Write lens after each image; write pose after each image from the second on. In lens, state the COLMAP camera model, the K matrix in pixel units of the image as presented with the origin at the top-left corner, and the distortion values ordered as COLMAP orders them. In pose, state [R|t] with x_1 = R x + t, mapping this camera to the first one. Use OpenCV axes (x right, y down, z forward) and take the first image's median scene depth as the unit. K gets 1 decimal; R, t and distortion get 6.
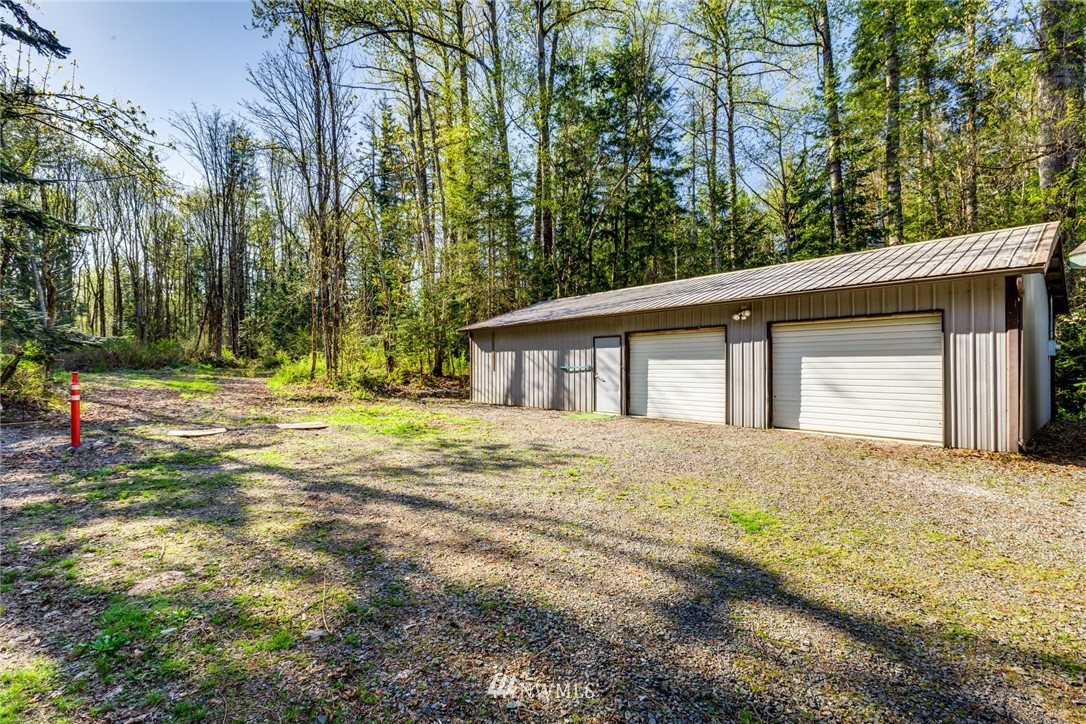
lens RADIAL K [[500.7, 0, 525.4], [0, 500.7, 361.5], [0, 0, 1]] dist [0.001530, 0.000106]
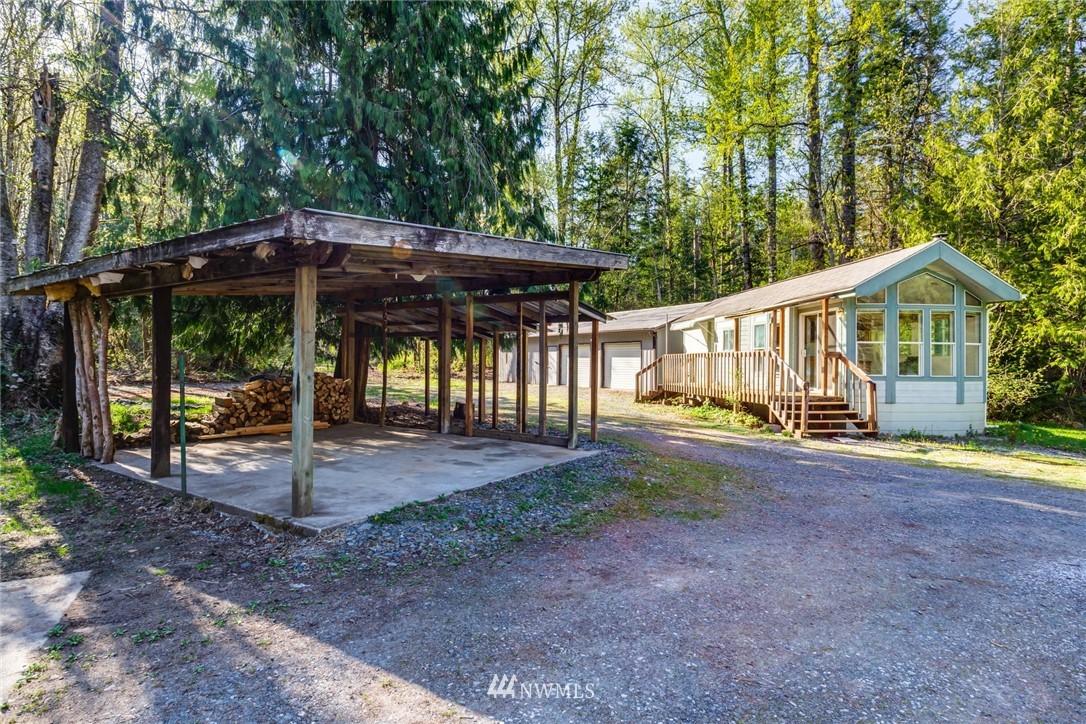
lens RADIAL K [[555.8, 0, 543.0], [0, 555.8, 362.0], [0, 0, 1]] dist [0.001067, -0.000356]
pose [[0.994679, 0.009773, -0.102560, 0.340133], [-0.008697, 0.999902, 0.010935, -0.010136], [0.102657, -0.009984, 0.994667, -1.216064]]
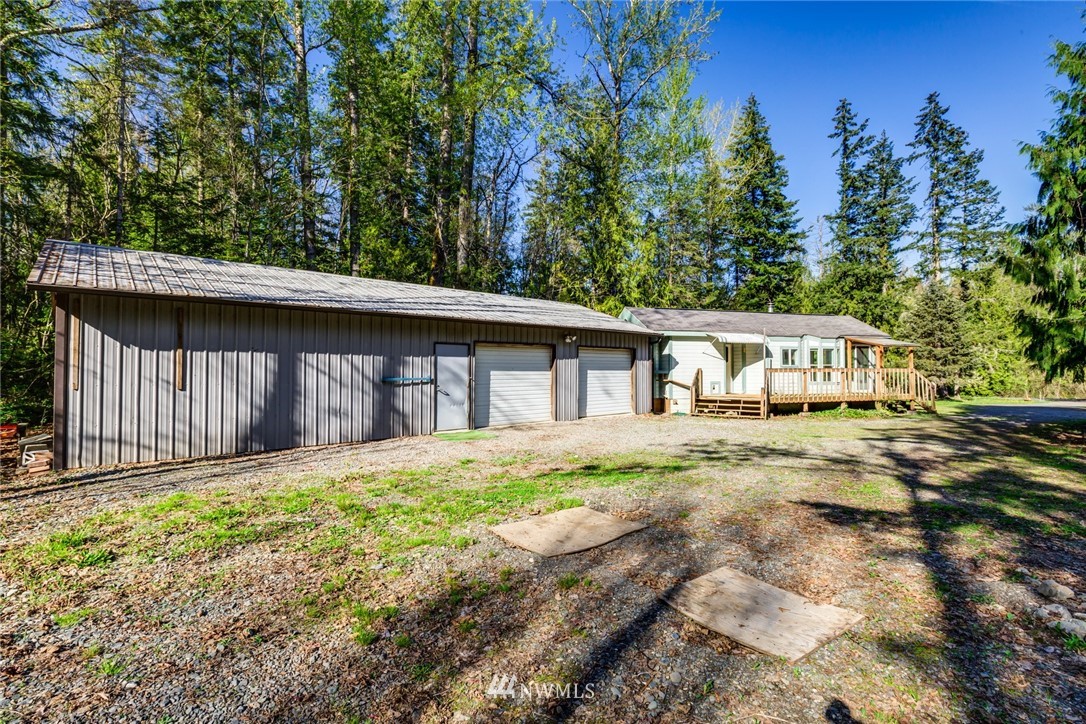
lens RADIAL K [[505.9, 0, 543.0], [0, 505.9, 362.0], [0, 0, 1]] dist [-0.005461, 0.000093]
pose [[-0.040378, 0.030106, 0.998731, -0.655415], [0.003267, 0.999545, -0.029999, 0.007711], [-0.999179, 0.002052, -0.040458, 0.775875]]
